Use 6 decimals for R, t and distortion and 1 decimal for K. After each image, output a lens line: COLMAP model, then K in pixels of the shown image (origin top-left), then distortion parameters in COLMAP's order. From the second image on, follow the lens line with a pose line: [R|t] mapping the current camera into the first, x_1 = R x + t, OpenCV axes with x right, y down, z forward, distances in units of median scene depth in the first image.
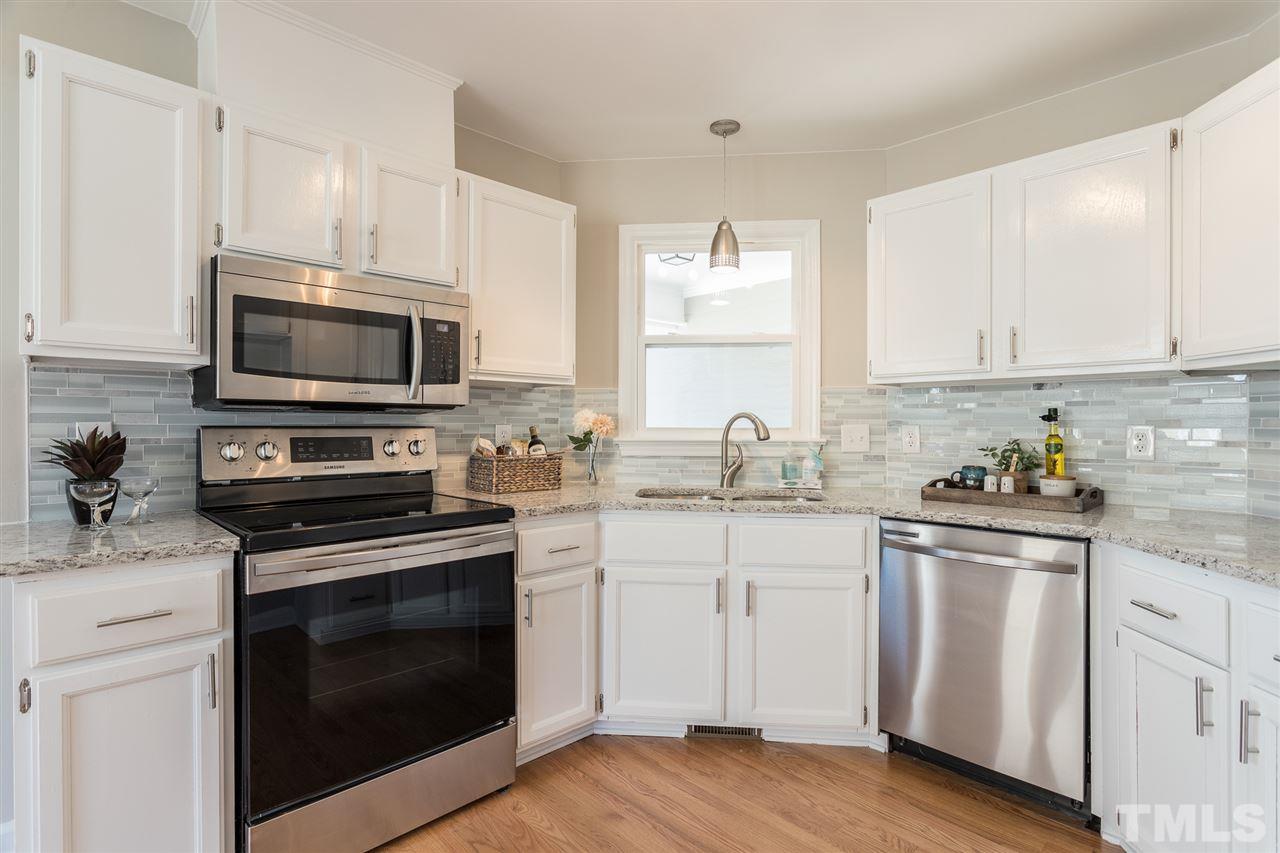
lens RADIAL K [[619.8, 0, 643.2], [0, 619.8, 421.4], [0, 0, 1]] dist [-0.018013, 0.000512]
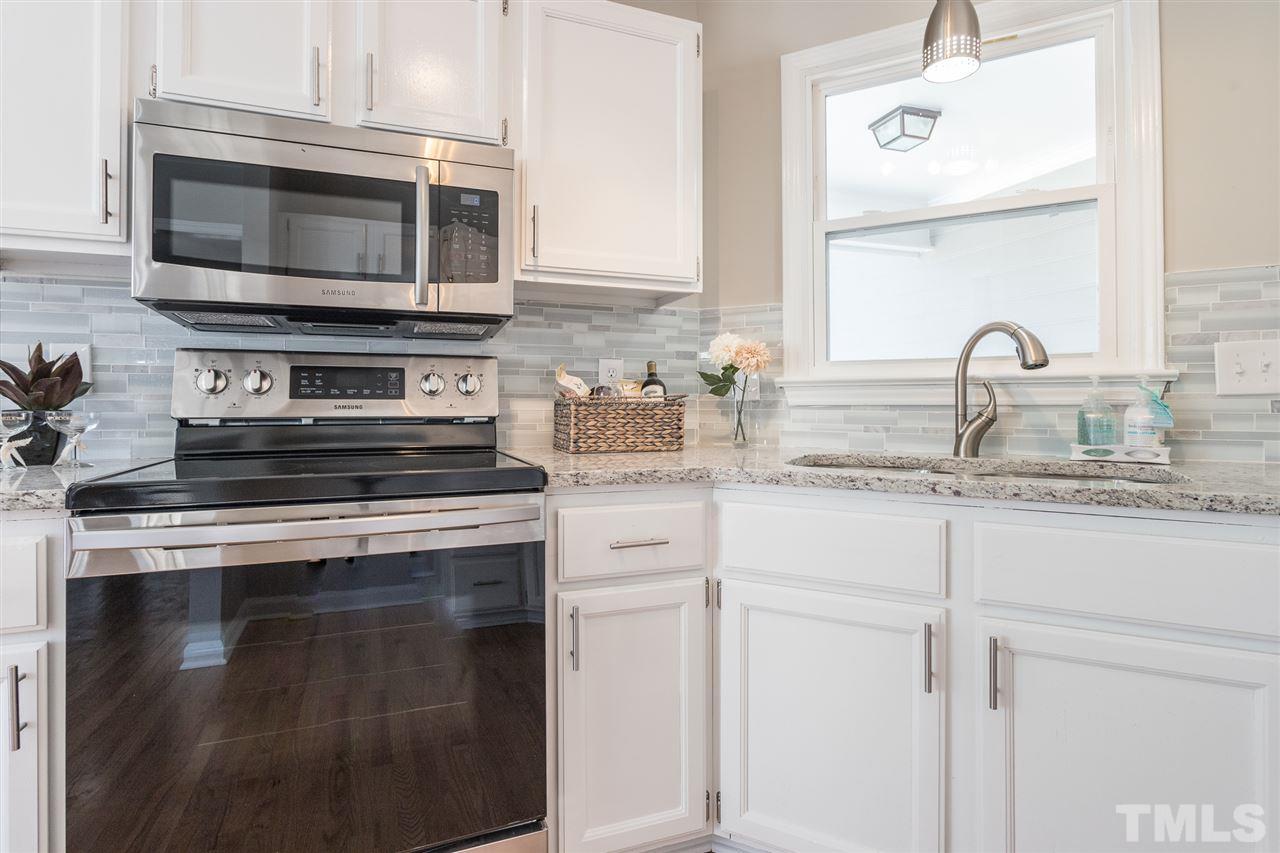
lens RADIAL K [[637.1, 0, 639.2], [0, 637.1, 396.9], [0, 0, 1]] dist [-0.010203, 0.001332]
pose [[0.919829, -0.009146, -0.392212, 0.094677], [0.005517, 0.999931, -0.010379, 0.059466], [0.392280, 0.007383, 0.919816, 0.362419]]
